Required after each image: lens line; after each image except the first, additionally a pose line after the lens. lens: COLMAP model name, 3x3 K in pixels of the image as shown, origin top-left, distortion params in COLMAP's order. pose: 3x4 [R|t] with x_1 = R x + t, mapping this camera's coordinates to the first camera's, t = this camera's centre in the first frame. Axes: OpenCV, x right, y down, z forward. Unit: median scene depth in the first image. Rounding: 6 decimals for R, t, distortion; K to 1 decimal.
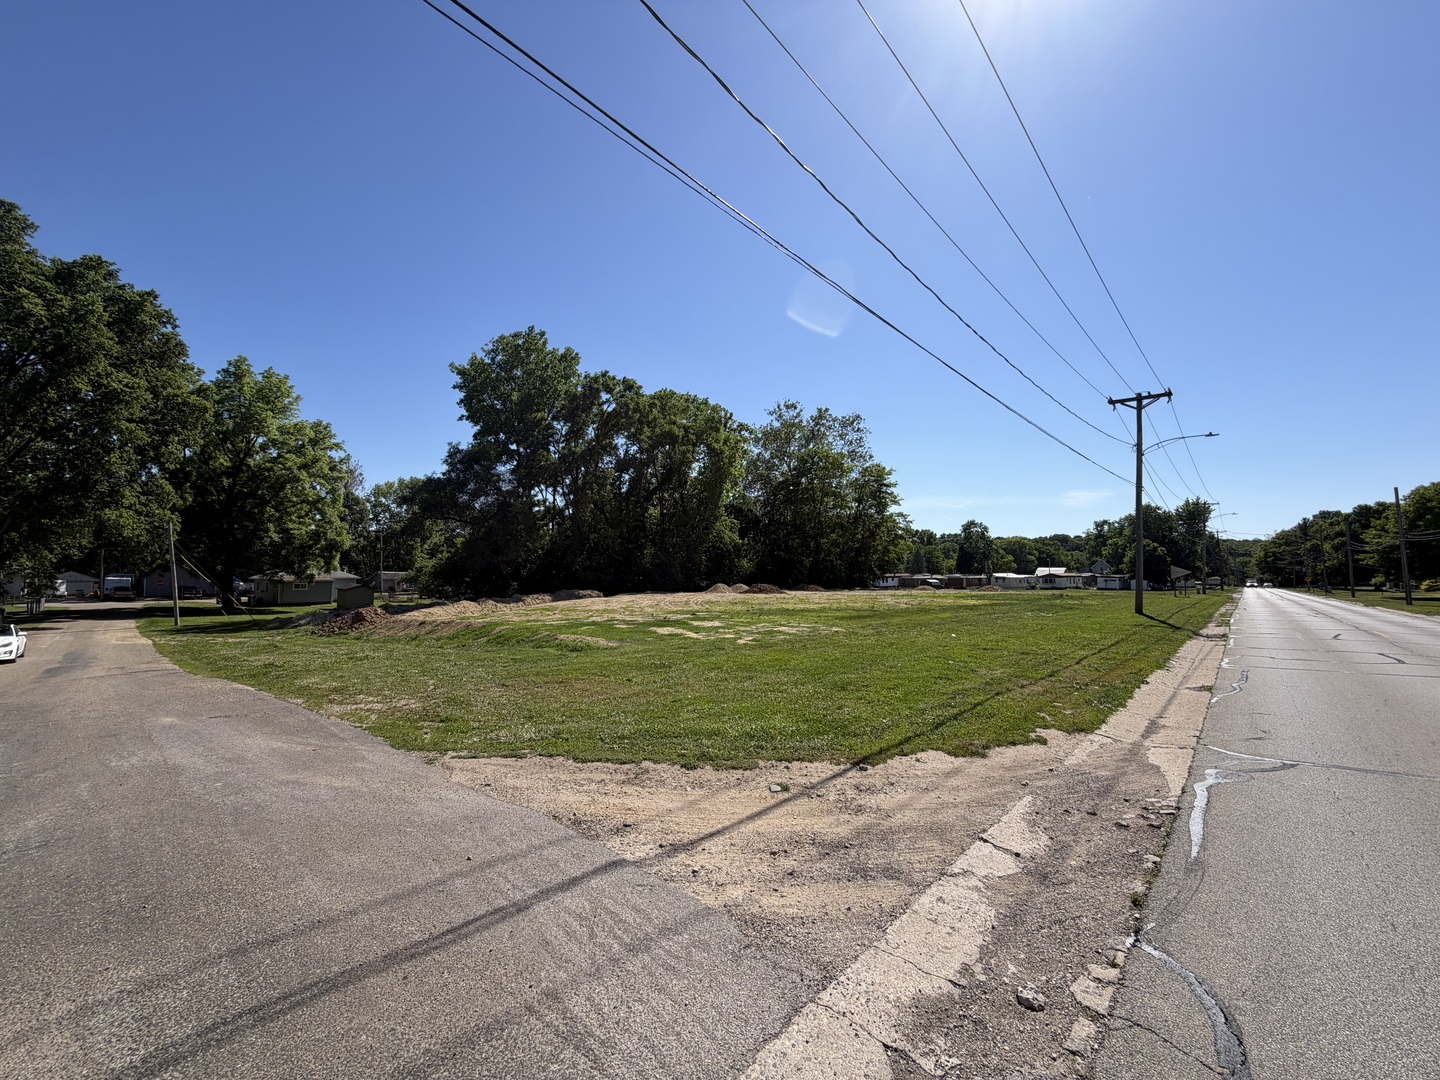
lens RADIAL K [[574.2, 0, 720.4], [0, 574.2, 539.6], [0, 0, 1]] dist [0.000000, 0.000047]
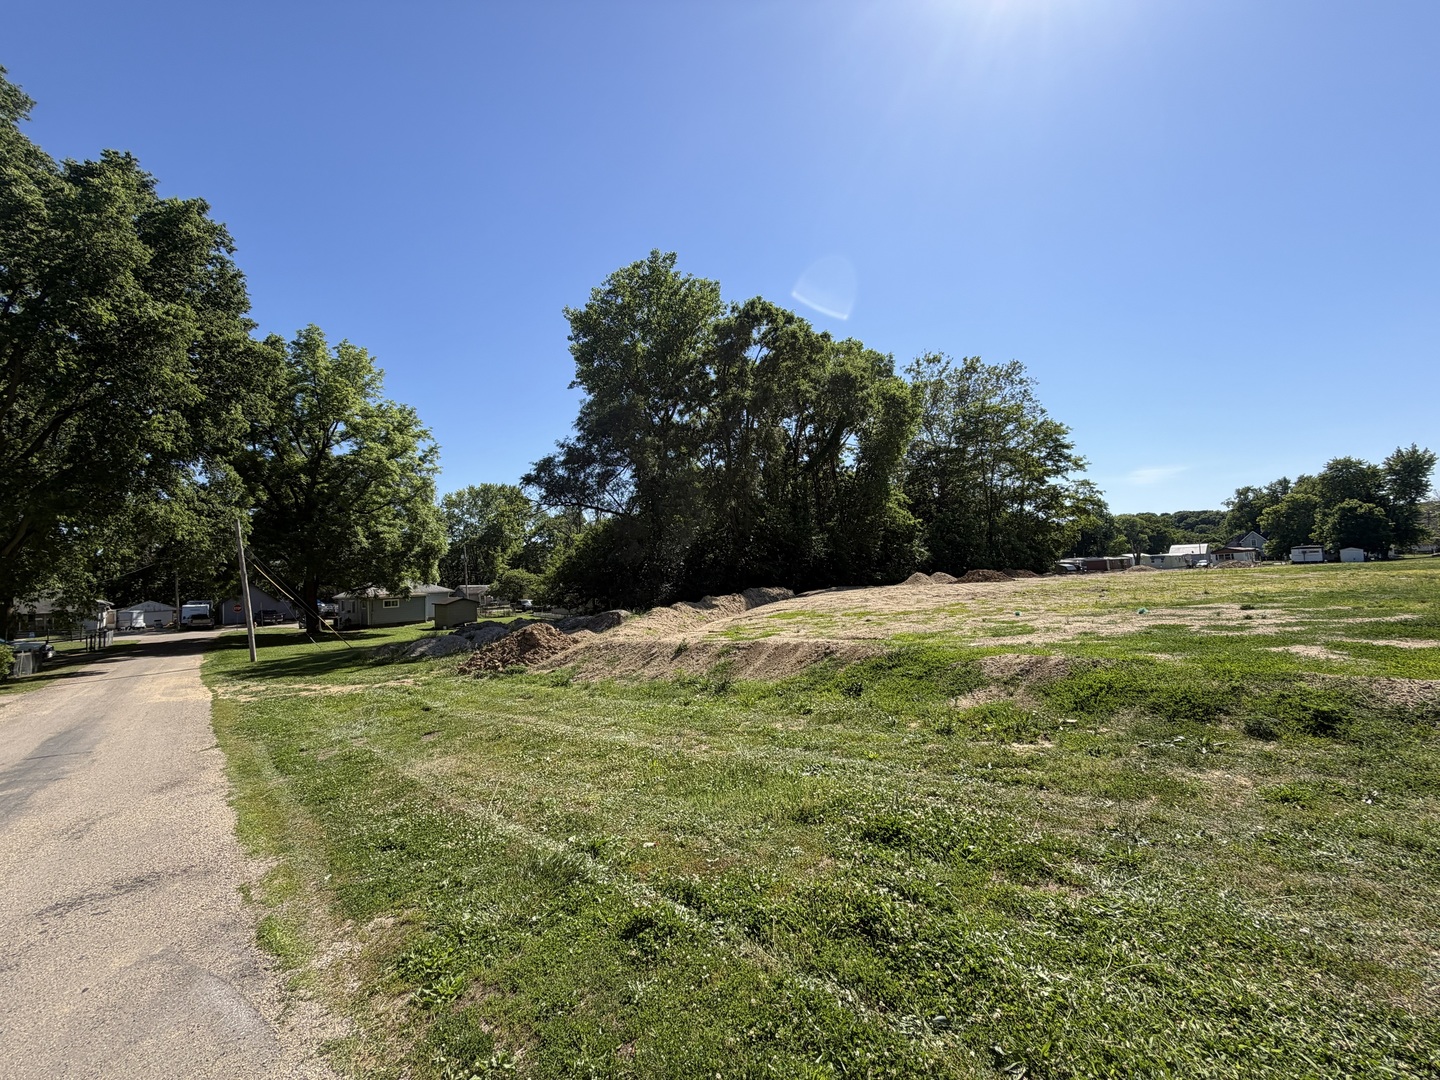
lens RADIAL K [[574.2, 0, 716.2], [0, 574.2, 539.1], [0, 0, 1]] dist [0.000000, 0.000047]
pose [[0.994925, -0.057116, -0.082834, -0.184288], [0.056549, 0.998358, -0.009179, 0.021848], [0.083222, 0.004448, 0.996521, 0.202376]]
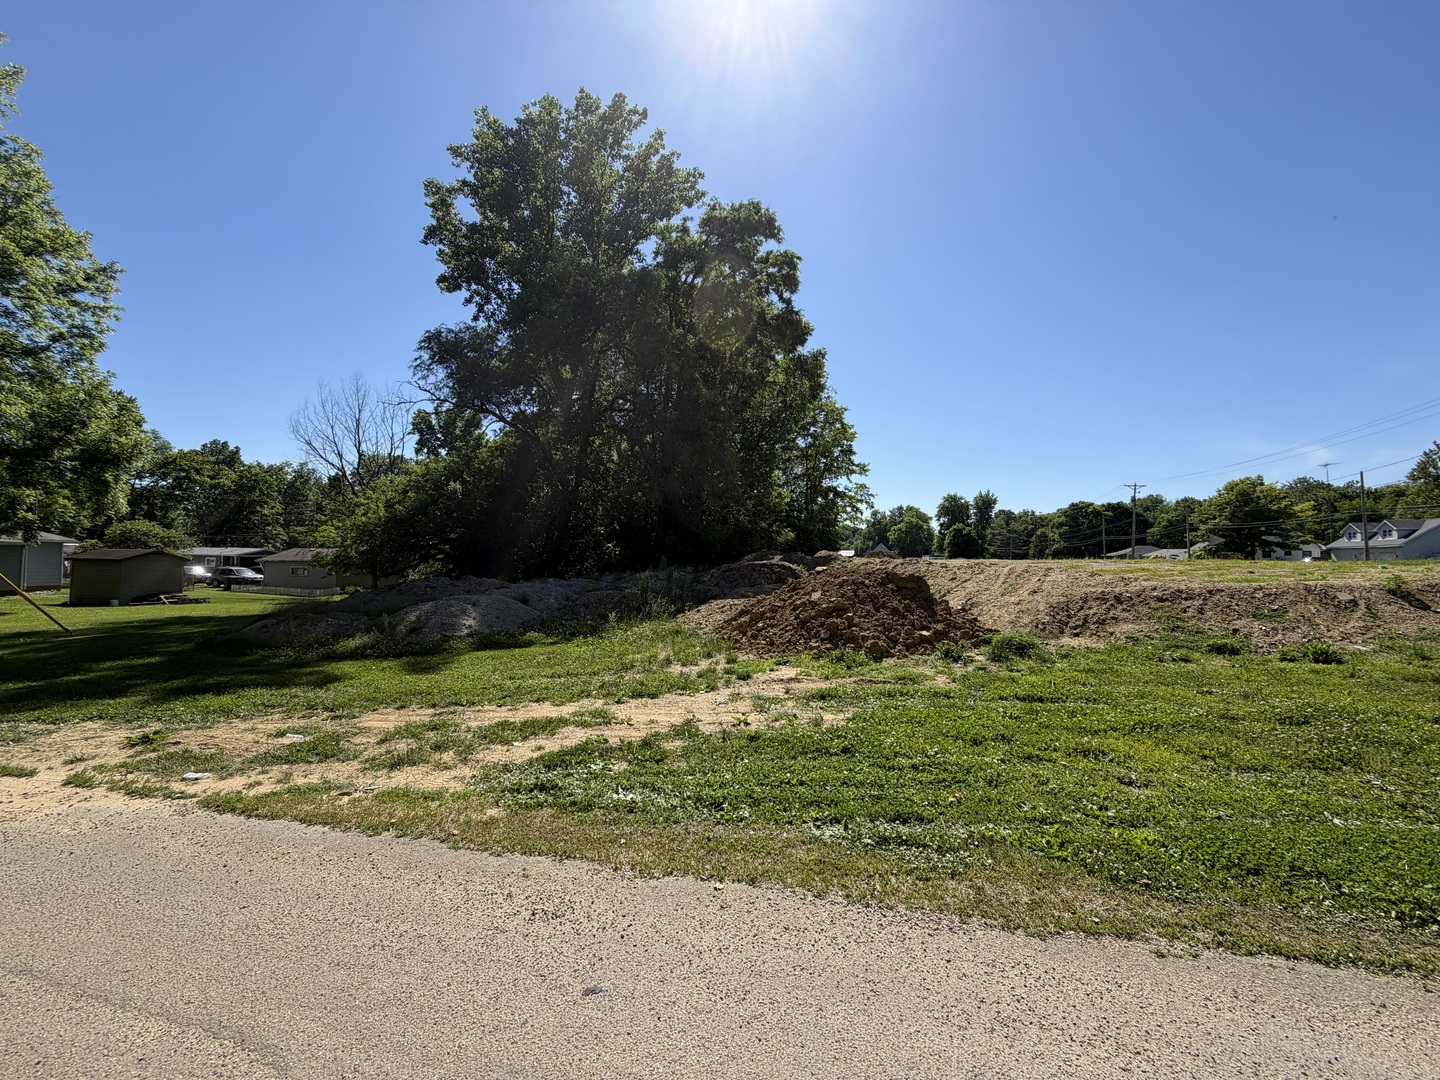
lens RADIAL K [[574.2, 0, 714.2], [0, 574.2, 543.4], [0, 0, 1]] dist [0.000000, 0.000047]
pose [[0.894791, 0.012920, 0.446299, -0.403297], [-0.026161, 0.999381, 0.023520, 0.046566], [-0.445719, -0.032721, 0.894575, 0.354219]]
